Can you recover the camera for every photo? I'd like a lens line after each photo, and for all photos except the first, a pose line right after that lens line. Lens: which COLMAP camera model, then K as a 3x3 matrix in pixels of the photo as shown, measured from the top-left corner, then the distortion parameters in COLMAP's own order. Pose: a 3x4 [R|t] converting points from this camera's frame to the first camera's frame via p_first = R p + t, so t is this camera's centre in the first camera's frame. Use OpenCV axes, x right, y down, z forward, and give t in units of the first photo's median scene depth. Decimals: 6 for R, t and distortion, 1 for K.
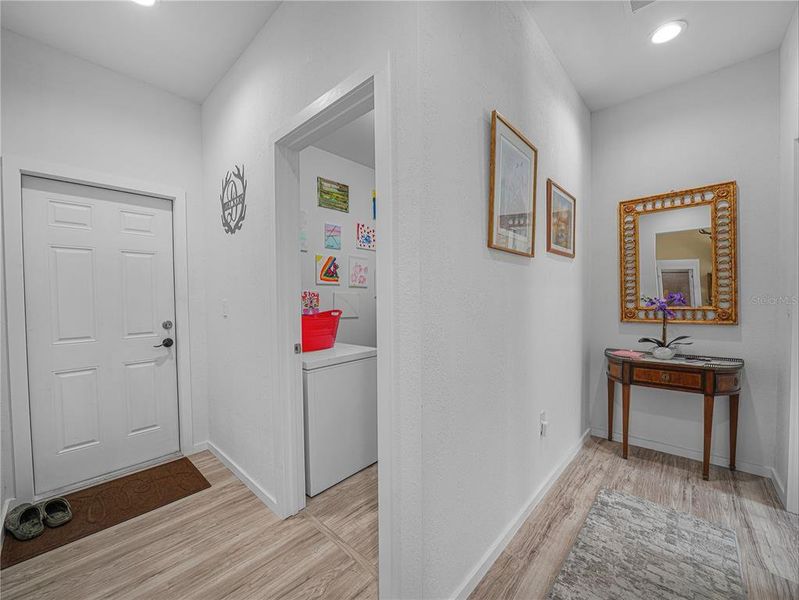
lens RADIAL K [[331.9, 0, 396.8], [0, 331.9, 300.7], [0, 0, 1]] dist [-0.000245, -0.000143]
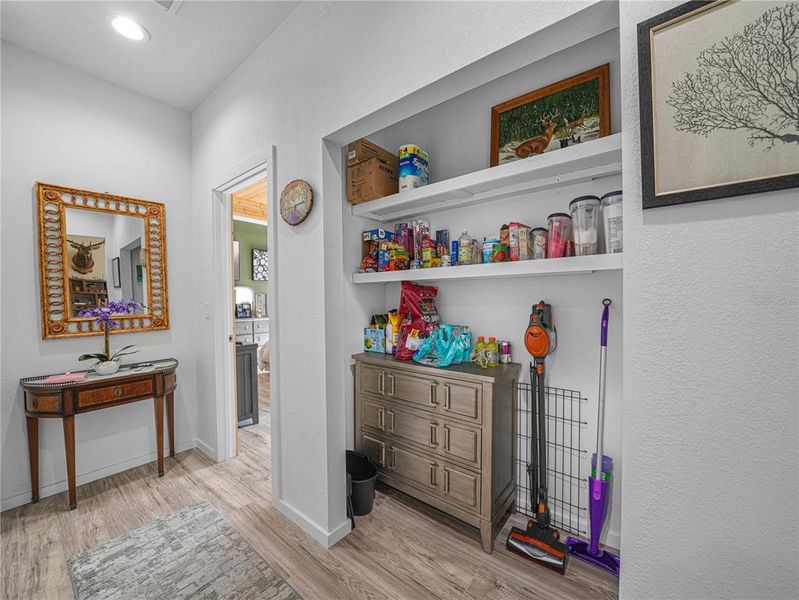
lens RADIAL K [[331.9, 0, 378.7], [0, 331.9, 302.5], [0, 0, 1]] dist [-0.000245, -0.000143]
pose [[-0.072113, -0.005428, 0.997382, -0.171167], [0.021837, 0.999737, 0.007020, -0.011799], [-0.997157, 0.022286, -0.071975, 0.336514]]
